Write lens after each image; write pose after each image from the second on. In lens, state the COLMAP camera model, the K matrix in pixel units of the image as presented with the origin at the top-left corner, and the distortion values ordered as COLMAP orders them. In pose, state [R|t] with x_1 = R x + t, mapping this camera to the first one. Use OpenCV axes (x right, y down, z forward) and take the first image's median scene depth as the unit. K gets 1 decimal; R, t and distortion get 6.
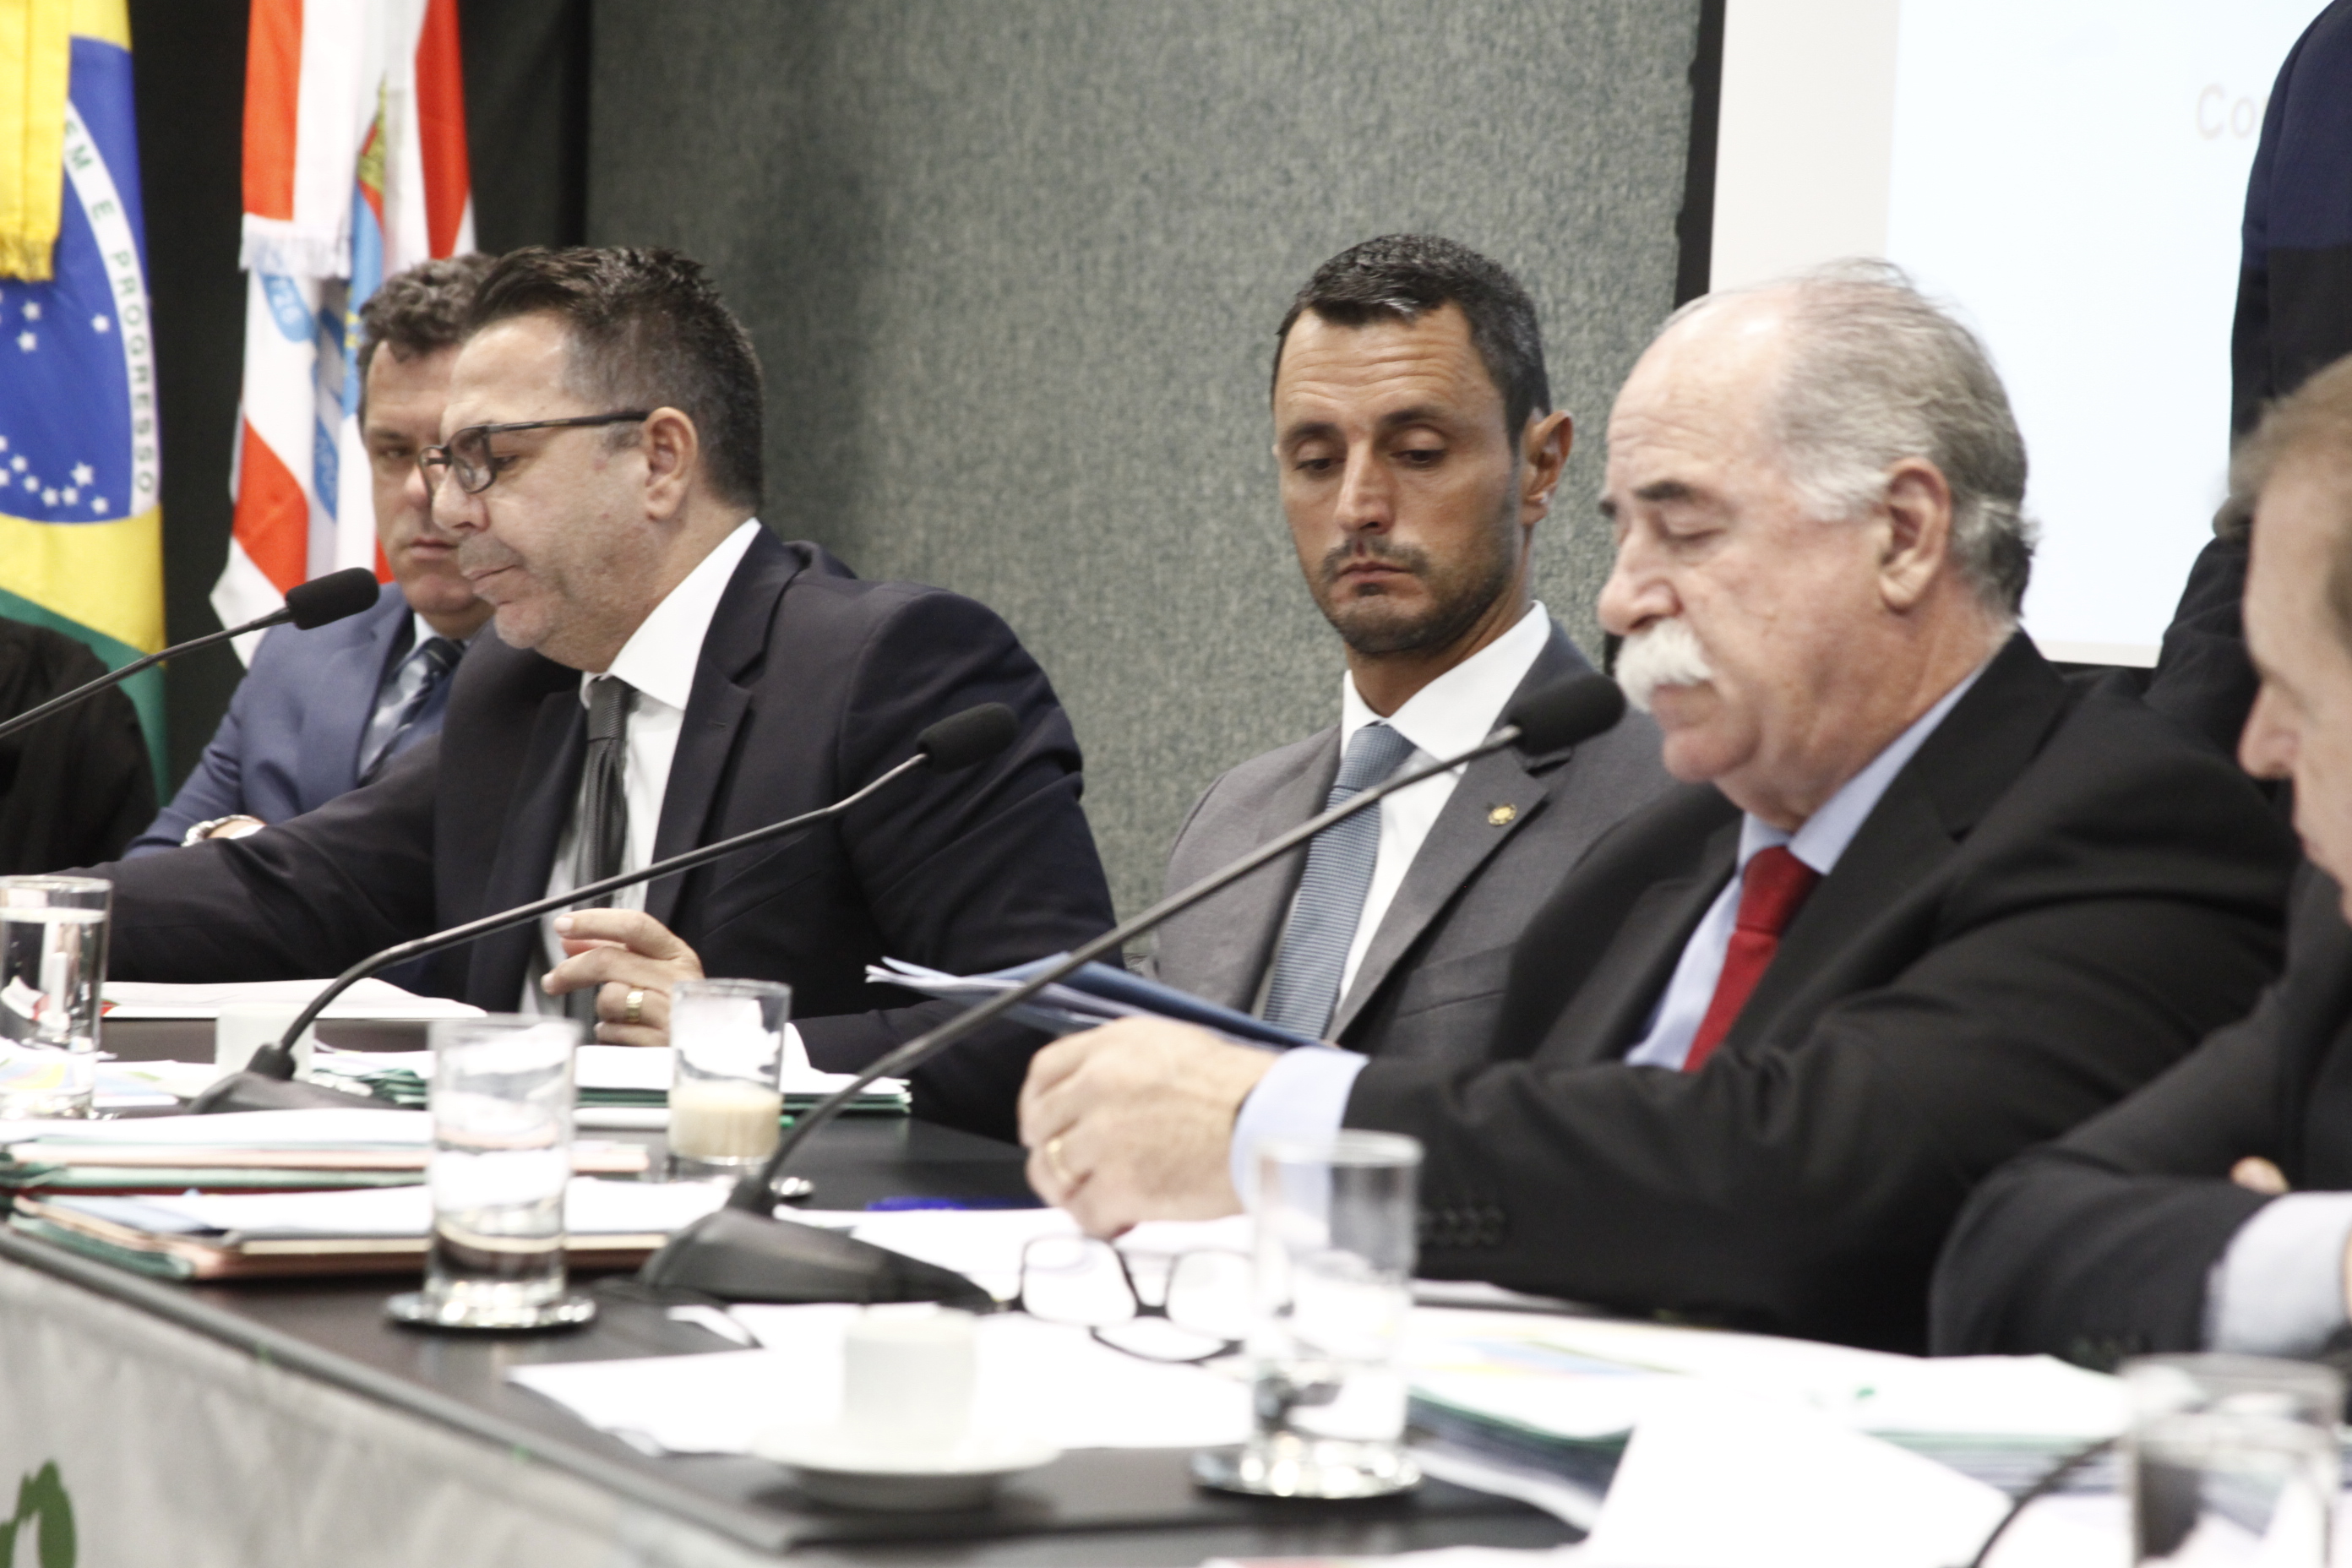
lens RADIAL K [[6952.4, 0, 1164.6], [0, 6952.4, 817.6], [0, 0, 1]] dist [0.716309, 0.000000]
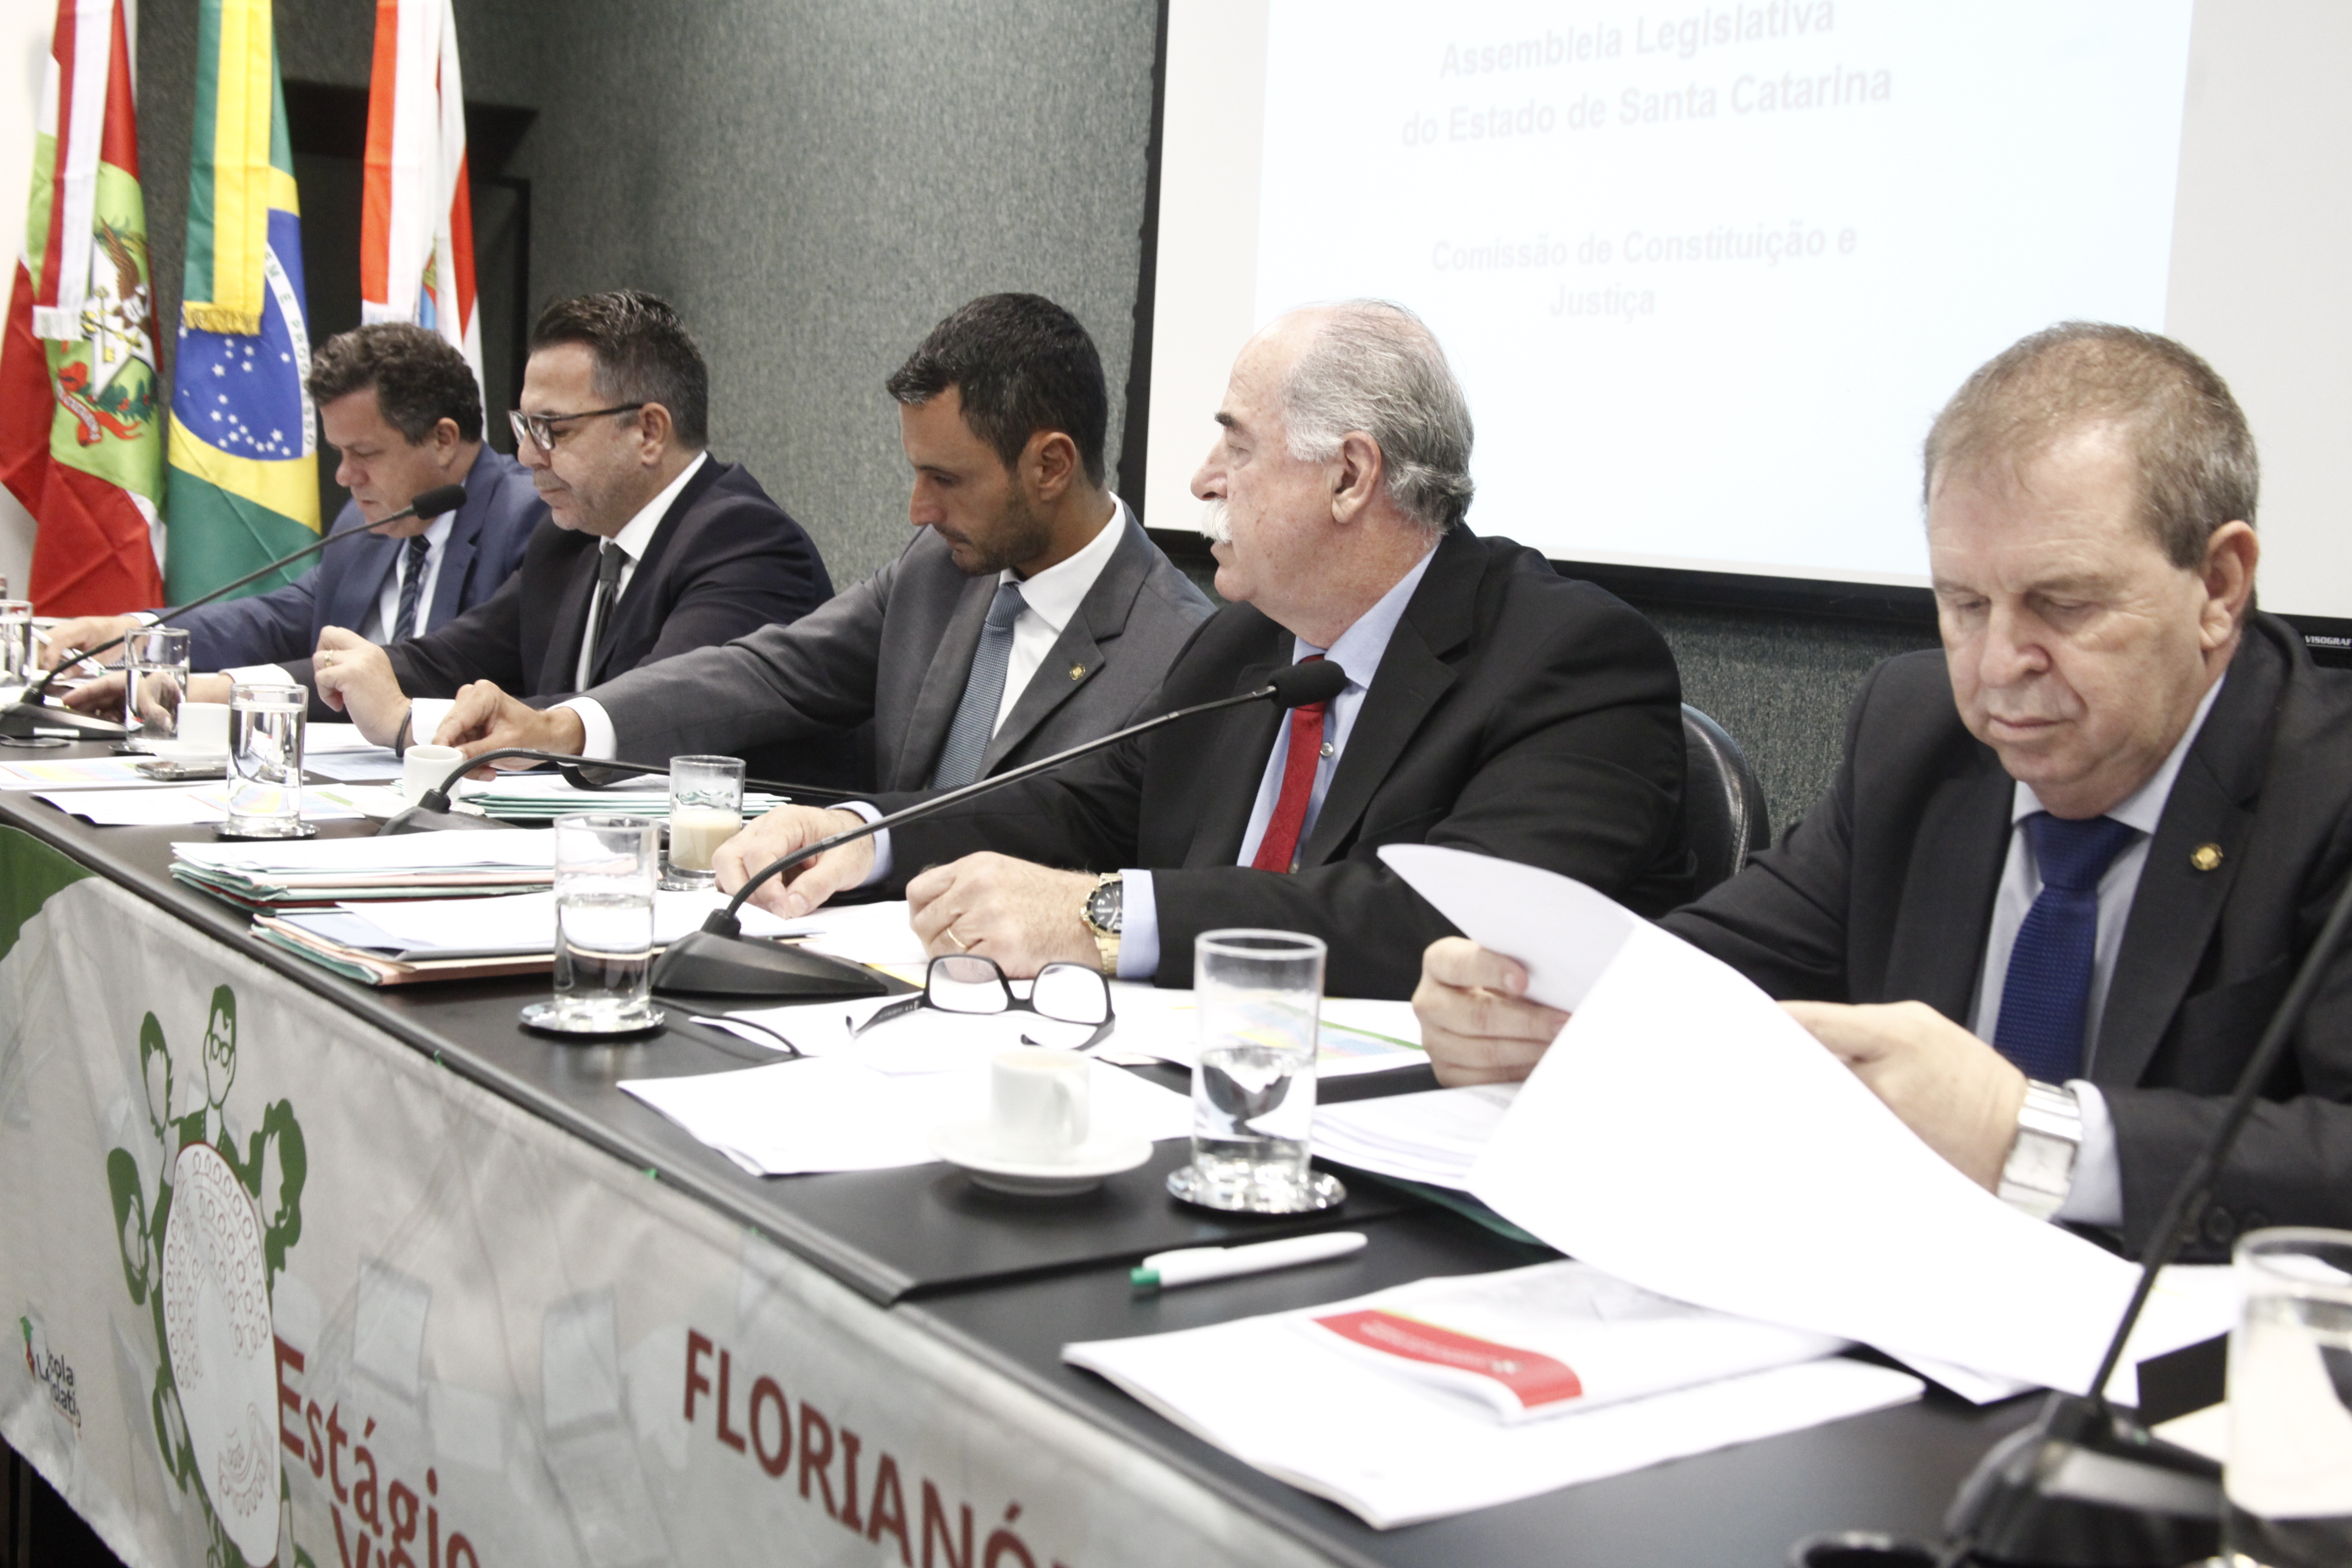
lens RADIAL K [[2803.7, 0, 1159.5], [0, 2803.7, 813.4], [0, 0, 1]] dist [0.027514, 0.000000]
pose [[0.988339, -0.009378, 0.151981, -0.031967], [-0.003001, 0.996708, 0.081017, -0.008401], [-0.152241, -0.080528, 0.985057, 0.196661]]
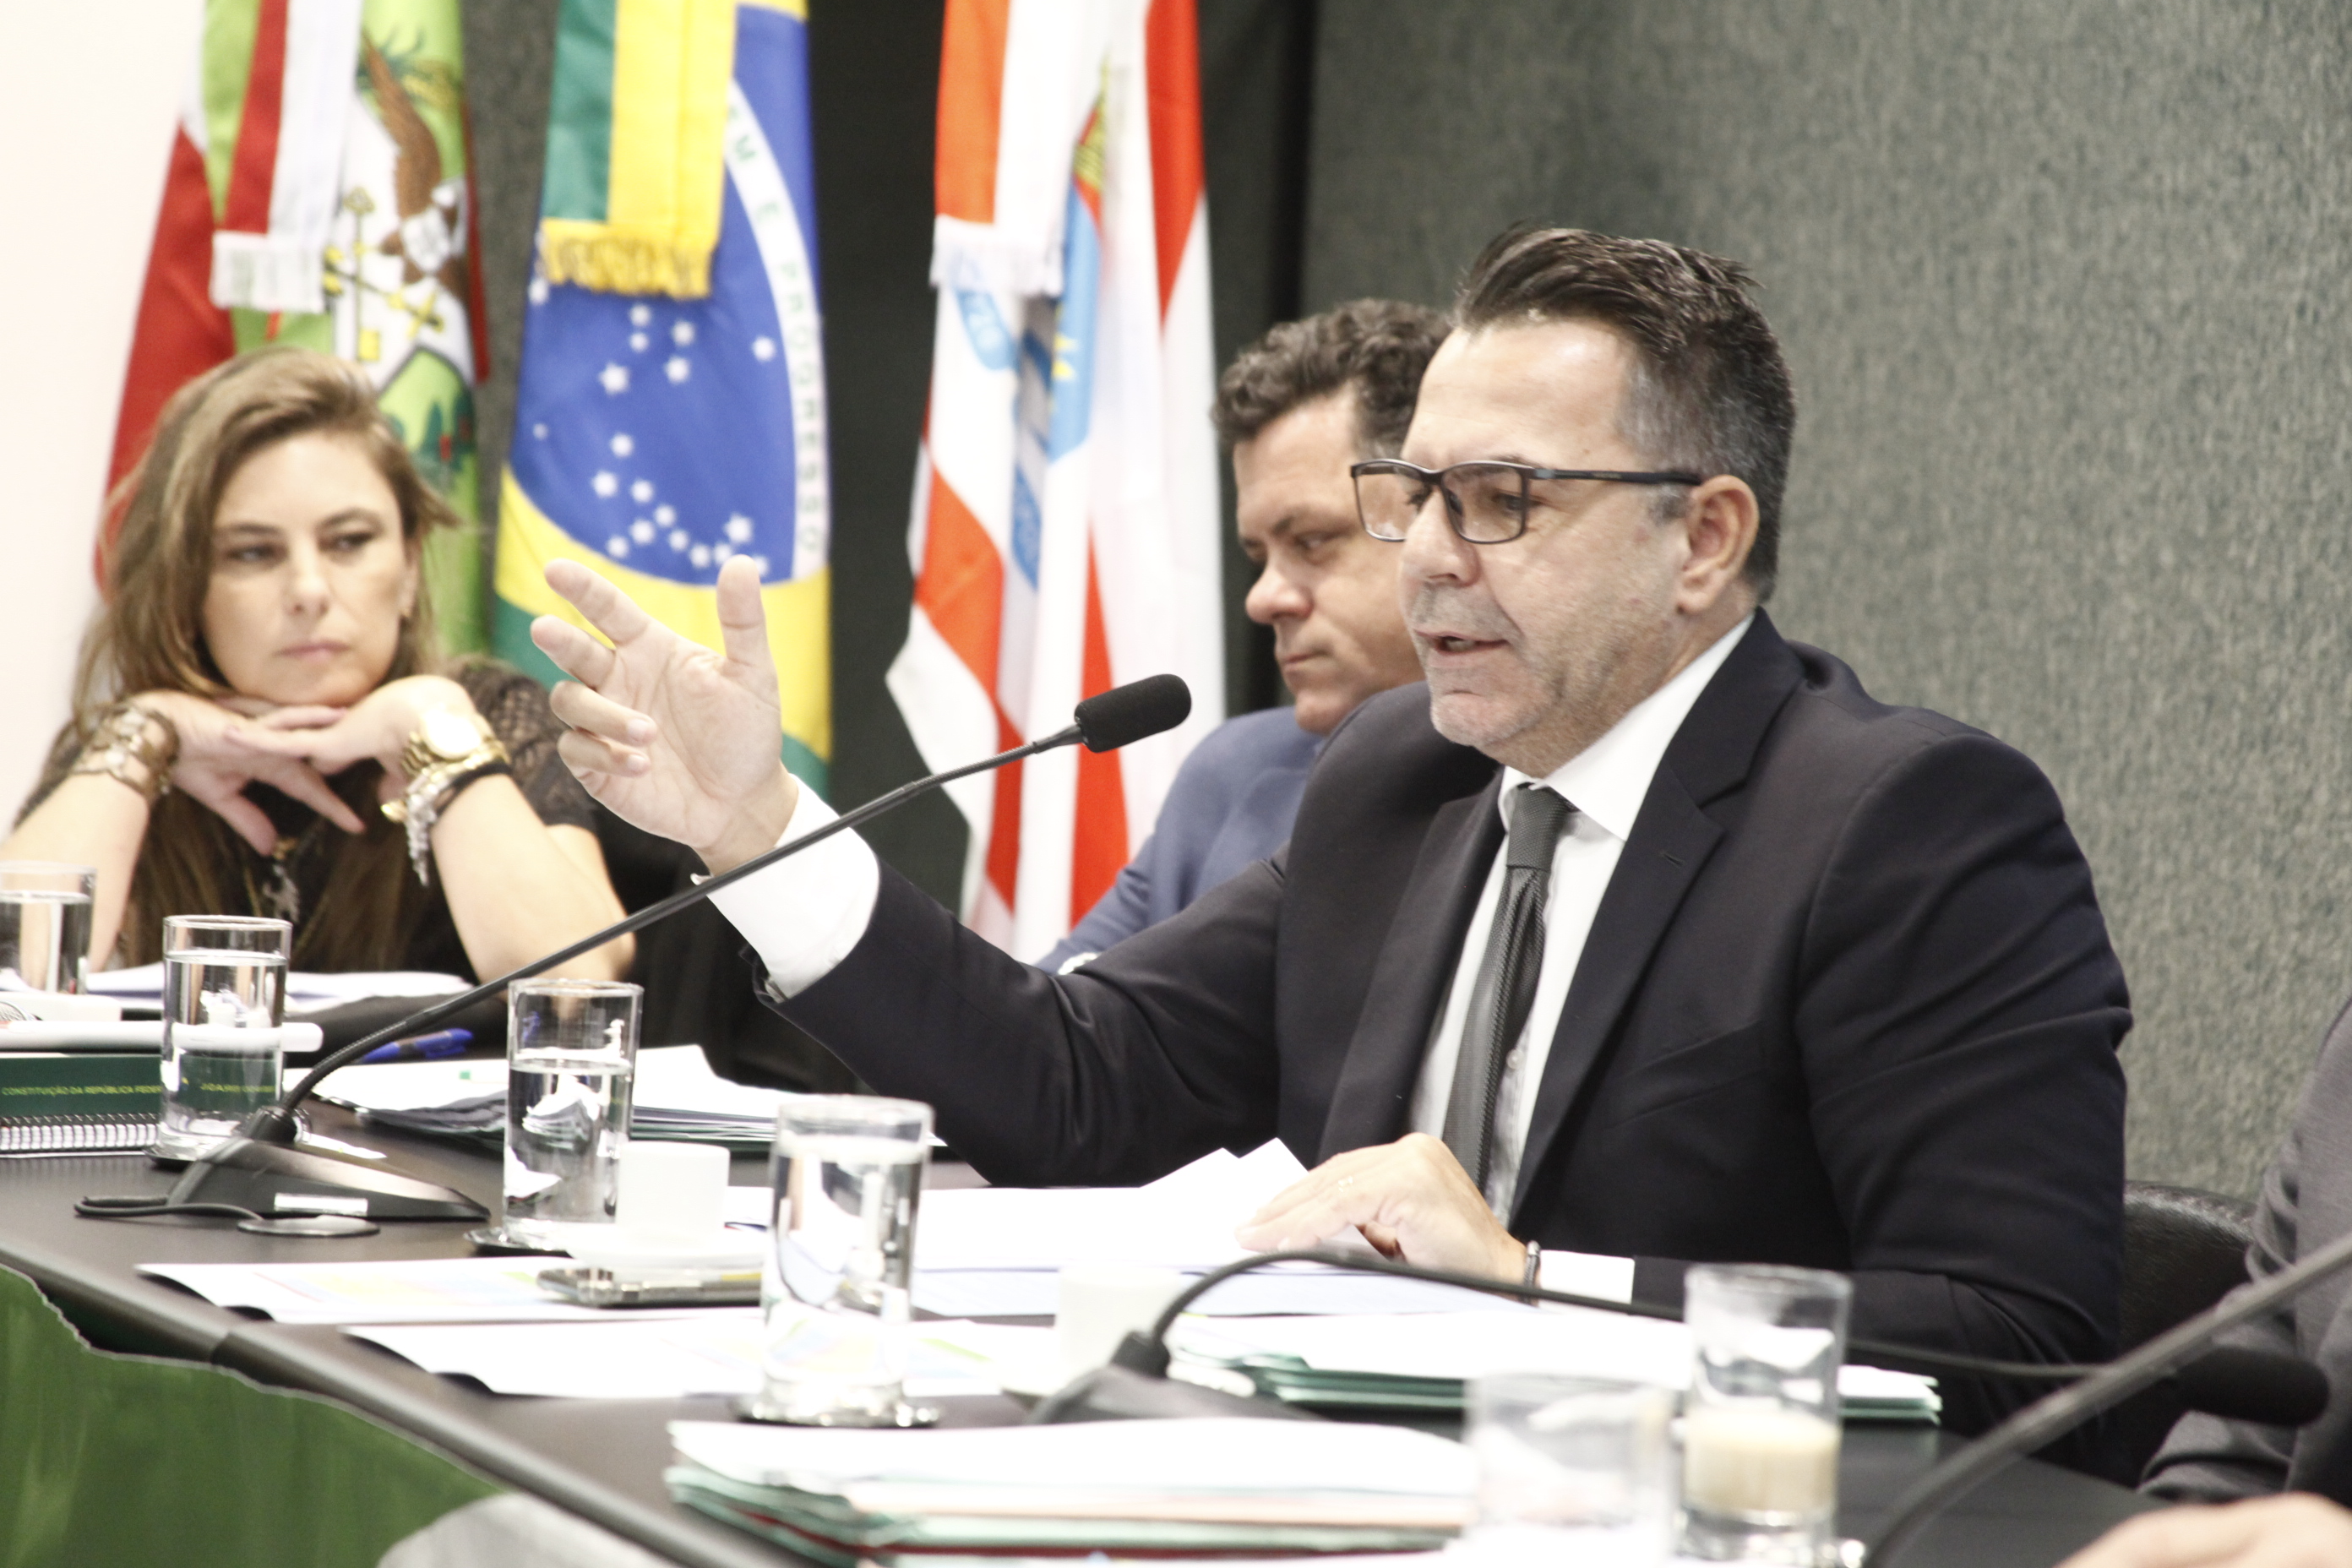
lens RADIAL K [[7752.8, 0, 1165.2], [0, 7752.8, 791.7], [0, 0, 1]] dist [0.765333, 0.000000]
pose [[0.997293, 0.013638, -0.072260, -0.036914], [-0.014303, 0.999860, -0.008699, -0.010554], [0.072131, 0.009709, 0.997348, 0.093958]]
